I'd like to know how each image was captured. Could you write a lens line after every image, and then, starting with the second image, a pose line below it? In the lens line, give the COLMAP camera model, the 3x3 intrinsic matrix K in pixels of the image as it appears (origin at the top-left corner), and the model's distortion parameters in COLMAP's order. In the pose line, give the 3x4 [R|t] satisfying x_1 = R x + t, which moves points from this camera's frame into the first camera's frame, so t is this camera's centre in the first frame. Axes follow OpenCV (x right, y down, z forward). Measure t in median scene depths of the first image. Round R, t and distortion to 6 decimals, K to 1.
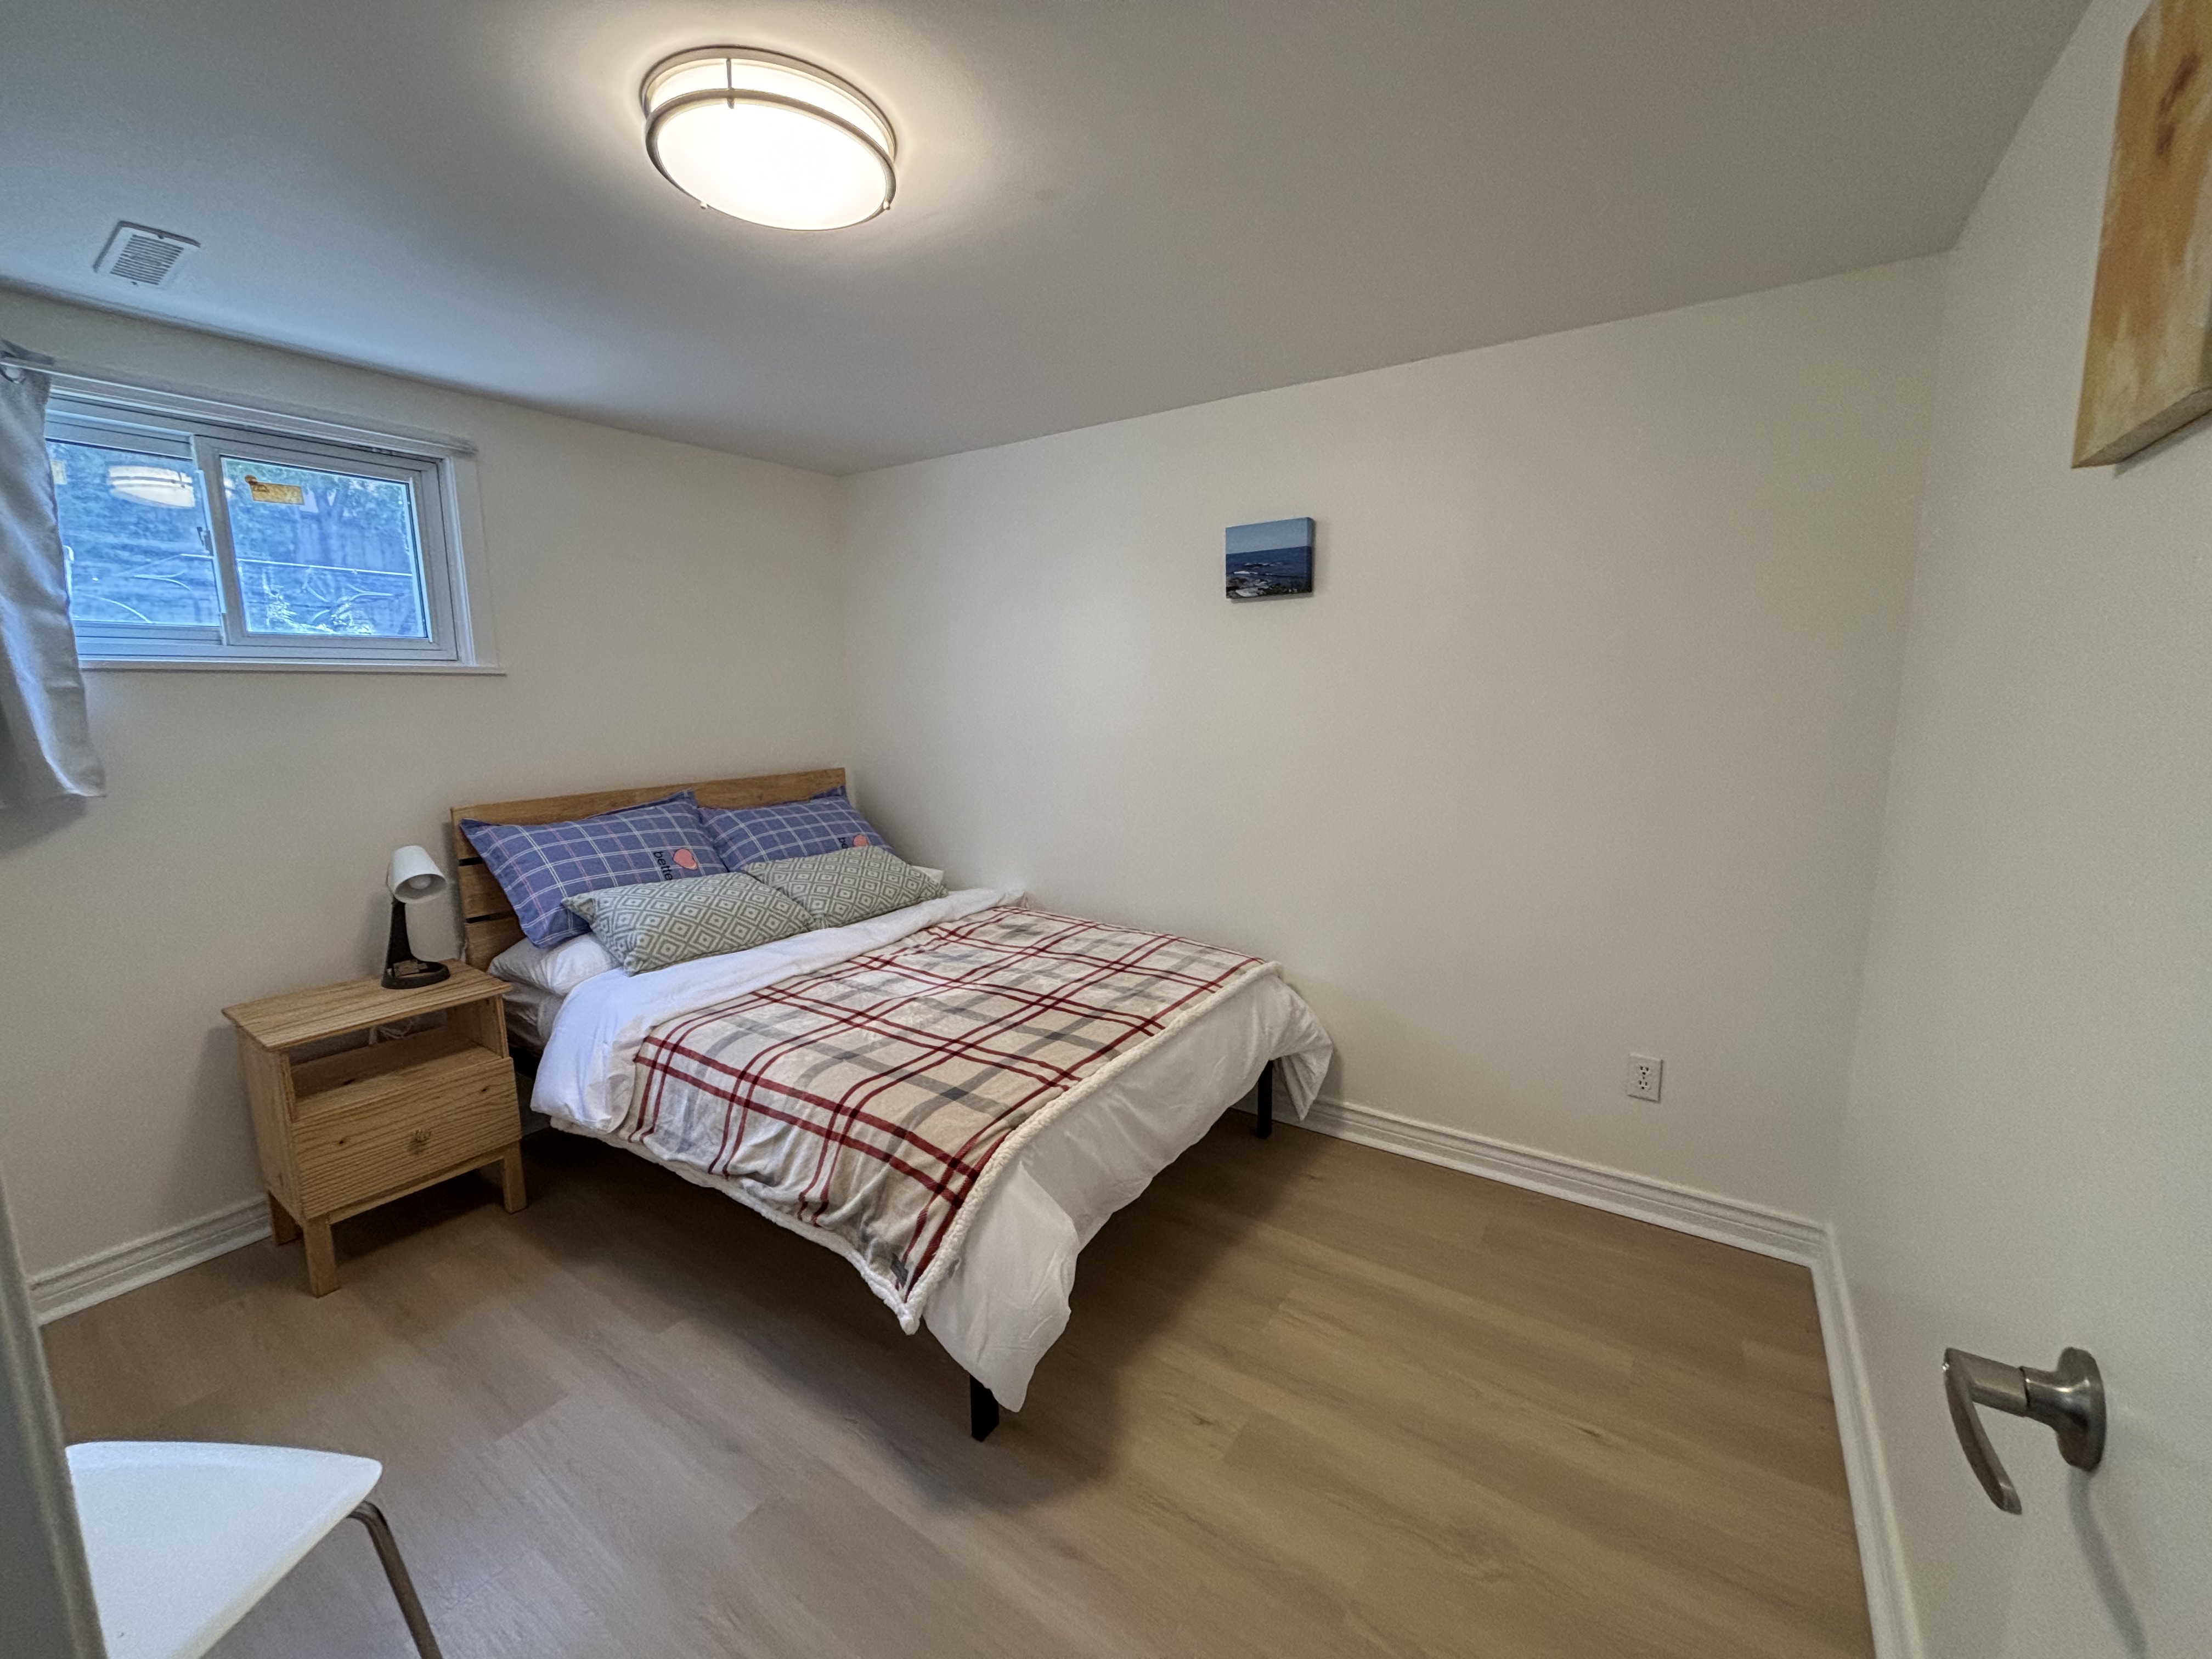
lens RADIAL K [[893.3, 0, 1102.6], [0, 893.3, 831.0], [0, 0, 1]] dist [0.003374, -0.000415]
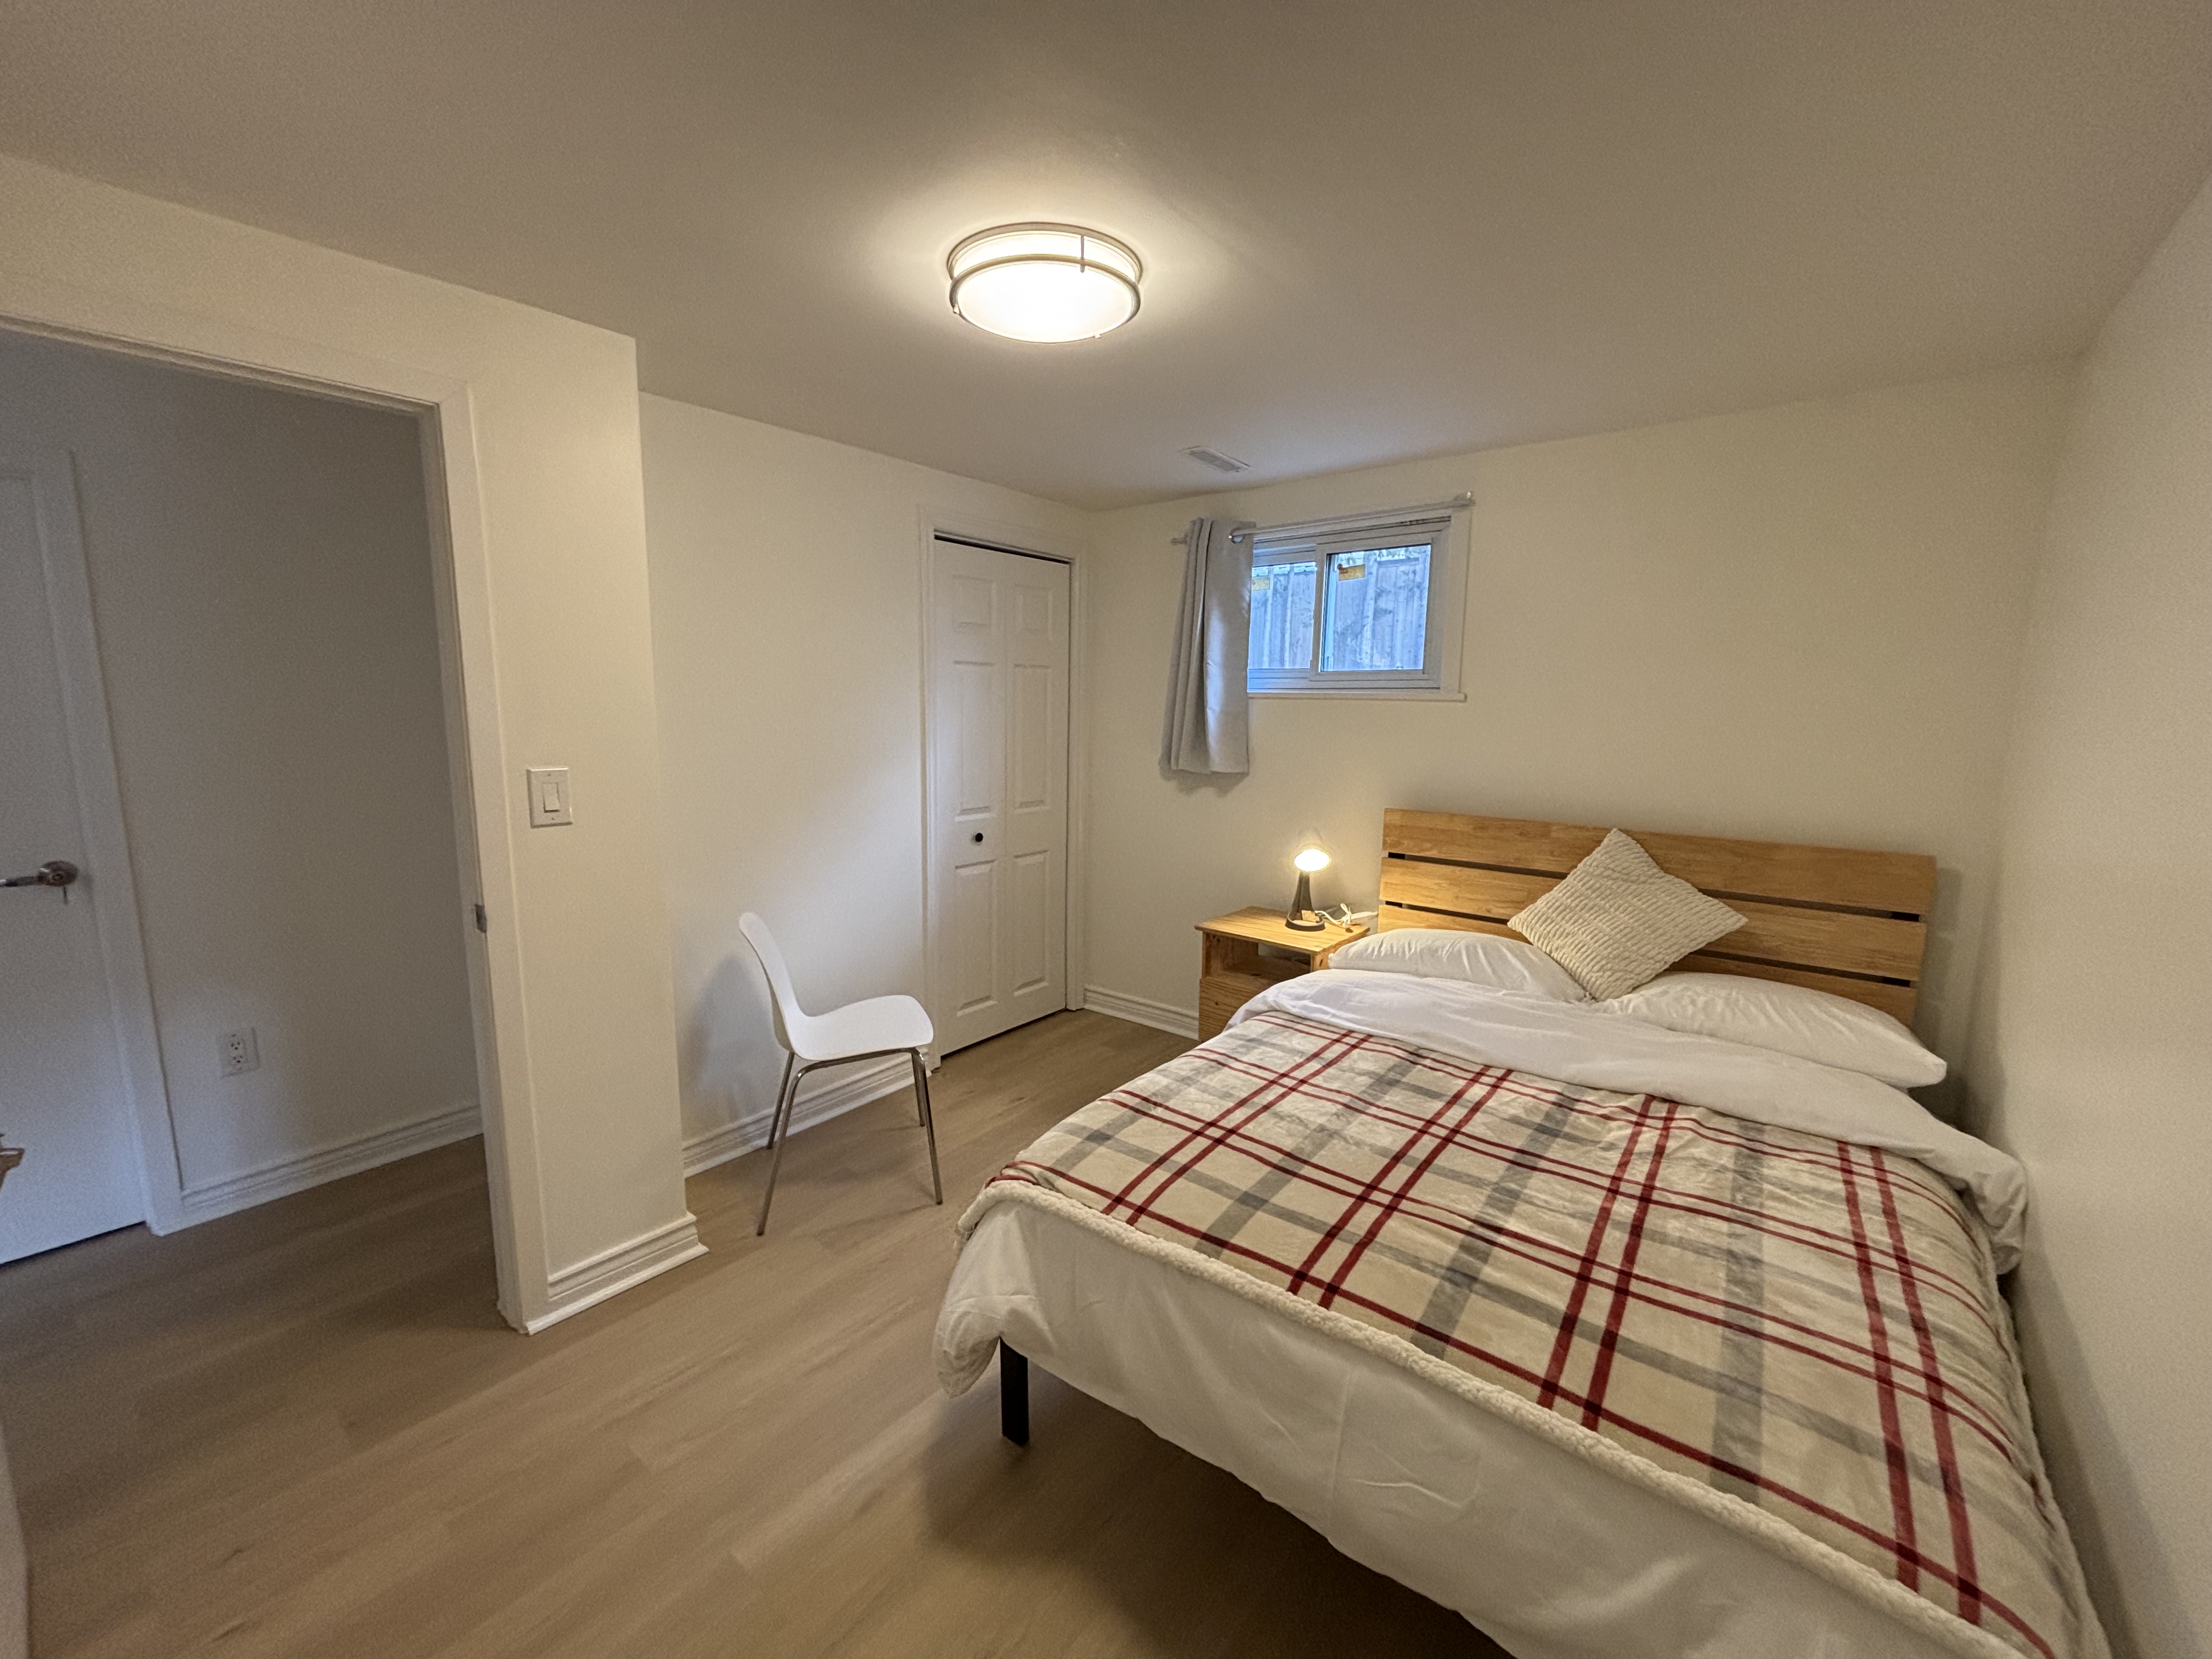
lens RADIAL K [[893.3, 0, 1102.6], [0, 893.3, 831.0], [0, 0, 1]] dist [0.003374, -0.000415]
pose [[-0.060022, 0.178532, -0.982102, 0.538007], [-0.172148, 0.967283, 0.186359, -0.163285], [0.983241, 0.180252, -0.027324, 0.691340]]
